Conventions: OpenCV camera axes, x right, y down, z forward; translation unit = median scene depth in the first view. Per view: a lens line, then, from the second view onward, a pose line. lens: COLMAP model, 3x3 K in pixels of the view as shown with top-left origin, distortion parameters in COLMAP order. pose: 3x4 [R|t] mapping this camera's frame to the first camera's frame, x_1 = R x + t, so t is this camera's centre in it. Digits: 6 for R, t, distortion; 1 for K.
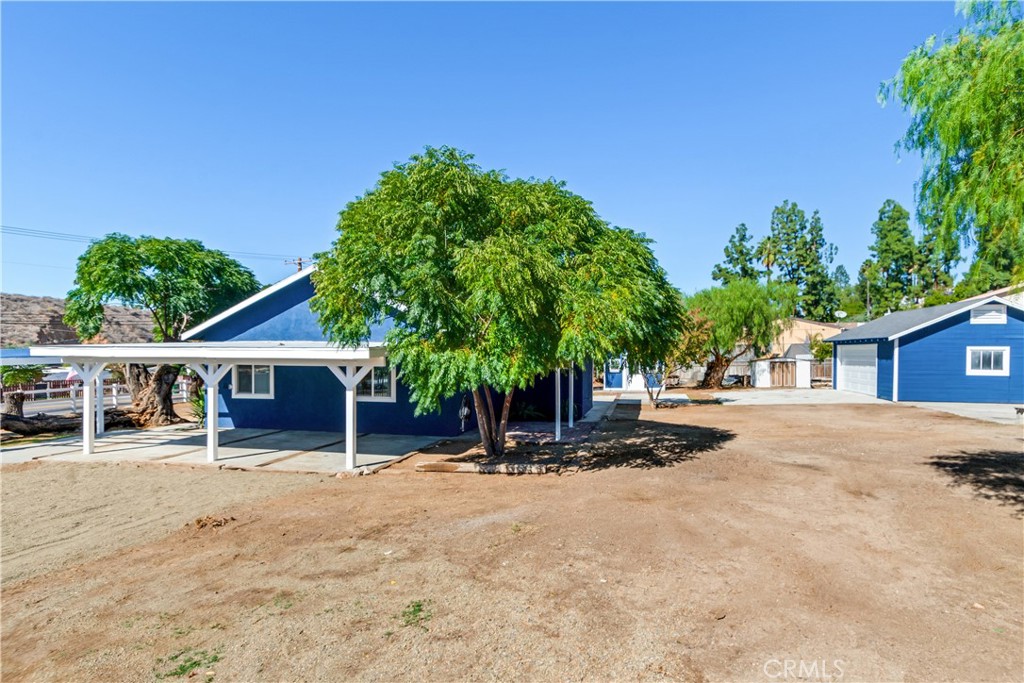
lens RADIAL K [[556.1, 0, 519.2], [0, 556.1, 353.9], [0, 0, 1]] dist [0.002198, -0.000079]
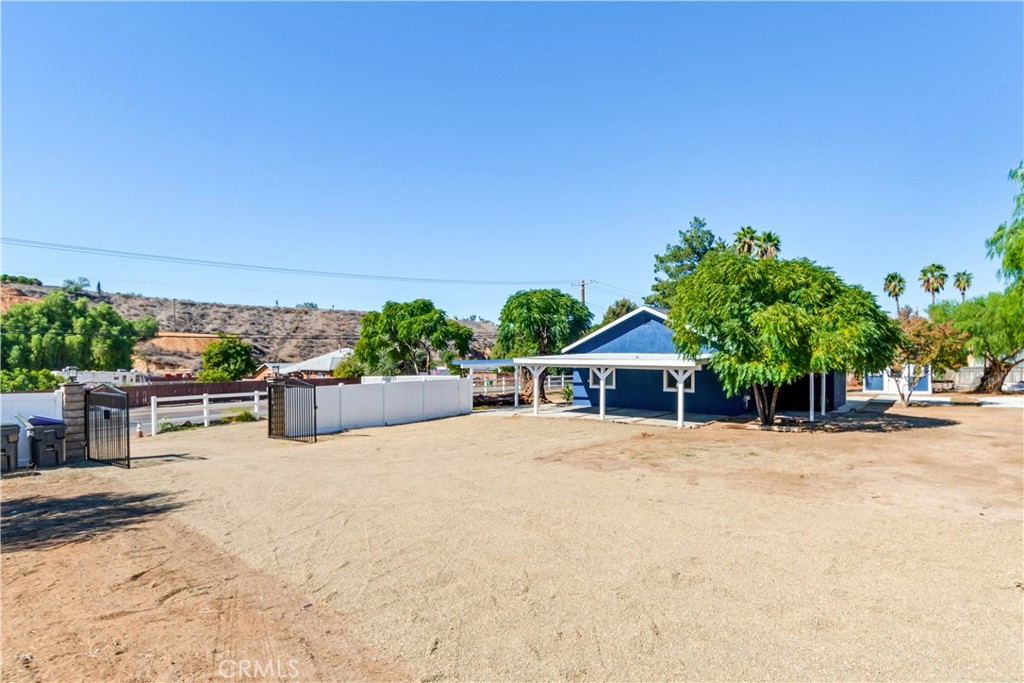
lens RADIAL K [[556.1, 0, 519.2], [0, 556.1, 353.9], [0, 0, 1]] dist [0.002198, -0.000079]
pose [[0.911962, -0.001876, -0.410270, -0.042846], [0.001418, 0.999998, -0.001422, -0.028780], [0.410271, 0.000715, 0.911963, -0.865224]]
